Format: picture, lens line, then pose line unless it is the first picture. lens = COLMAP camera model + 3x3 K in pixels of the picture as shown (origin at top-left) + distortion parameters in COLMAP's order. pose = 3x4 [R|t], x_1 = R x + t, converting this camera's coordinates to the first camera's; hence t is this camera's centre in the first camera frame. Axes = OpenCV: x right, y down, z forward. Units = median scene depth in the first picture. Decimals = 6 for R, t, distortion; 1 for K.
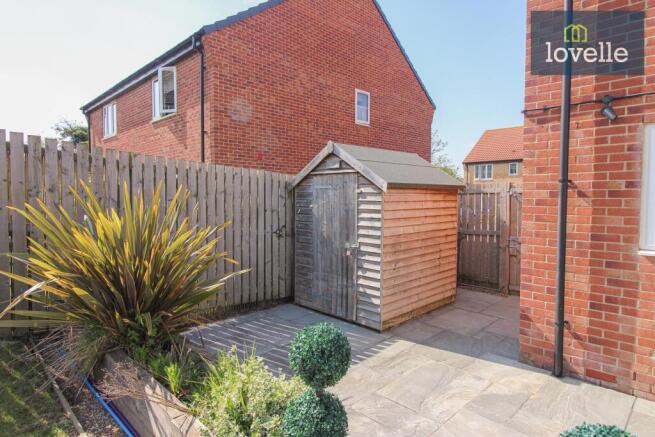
lens RADIAL K [[376.3, 0, 320.6], [0, 376.3, 213.4], [0, 0, 1]] dist [-0.005126, -0.003011]
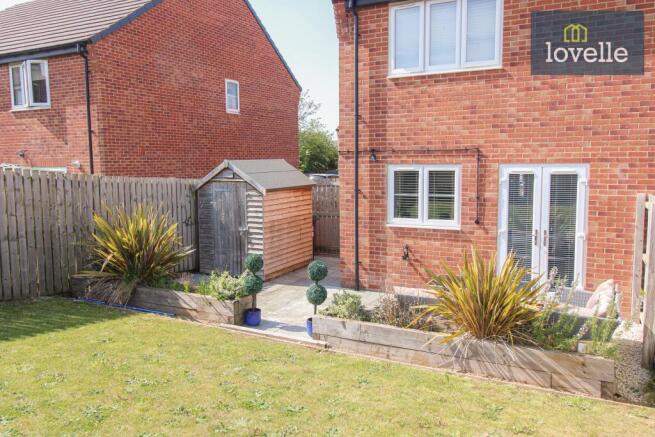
lens RADIAL K [[519.7, 0, 326.3], [0, 519.7, 215.4], [0, 0, 1]] dist [0.011395, -0.002115]
pose [[0.948576, -0.045158, 0.313311, -0.235981], [0.025042, 0.997375, 0.067937, -0.096121], [-0.315557, -0.056598, 0.947217, -1.014385]]
